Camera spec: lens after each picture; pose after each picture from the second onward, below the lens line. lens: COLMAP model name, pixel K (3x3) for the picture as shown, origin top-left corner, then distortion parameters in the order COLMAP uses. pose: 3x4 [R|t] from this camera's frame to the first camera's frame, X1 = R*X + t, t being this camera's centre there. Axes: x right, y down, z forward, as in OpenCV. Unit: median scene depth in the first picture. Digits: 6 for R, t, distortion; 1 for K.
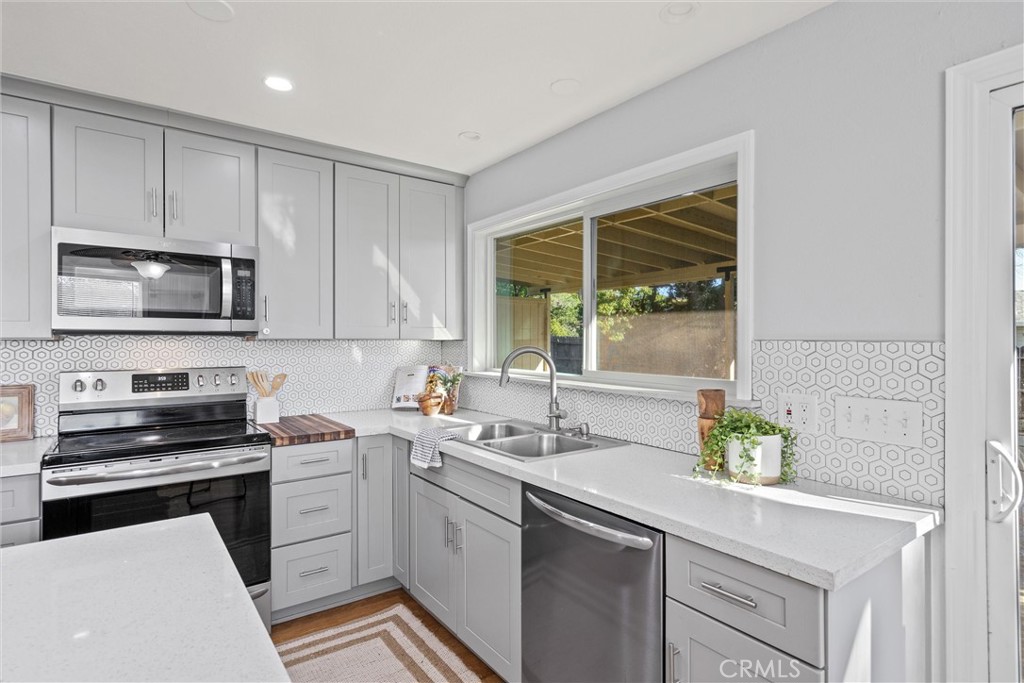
lens RADIAL K [[519.8, 0, 525.1], [0, 519.8, 336.7], [0, 0, 1]] dist [0.011804, 0.000211]
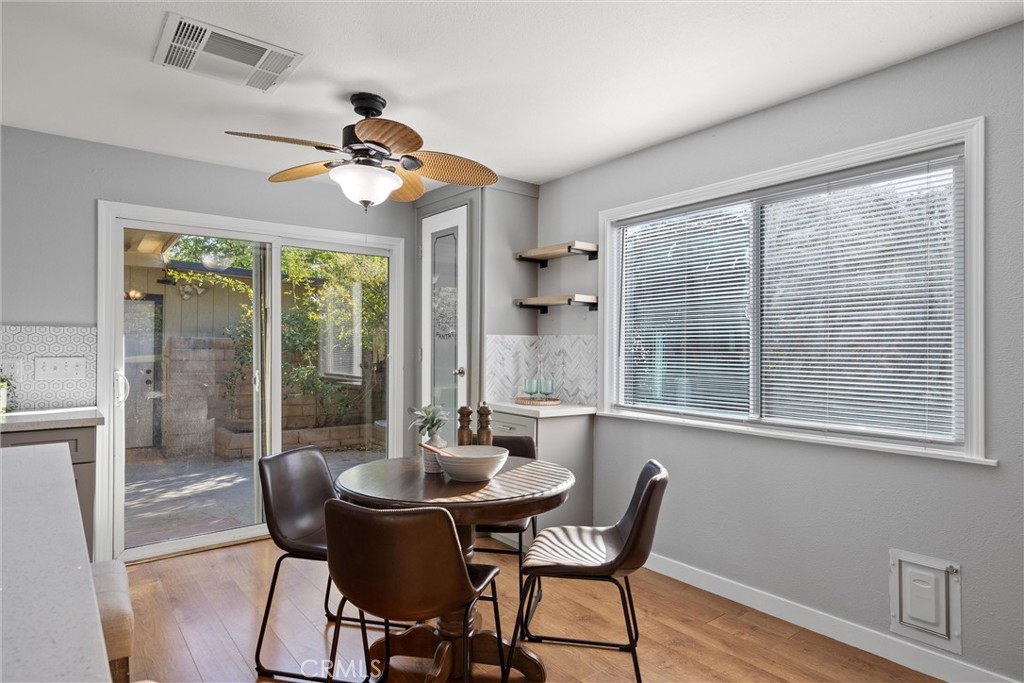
lens RADIAL K [[583.5, 0, 512.0], [0, 583.5, 341.5], [0, 0, 1]] dist [0.014400, 0.000095]
pose [[-0.019582, 0.004025, 0.999800, -0.896161], [-0.009871, 0.999942, -0.004219, 0.033608], [-0.999760, -0.009951, -0.019541, -0.355128]]
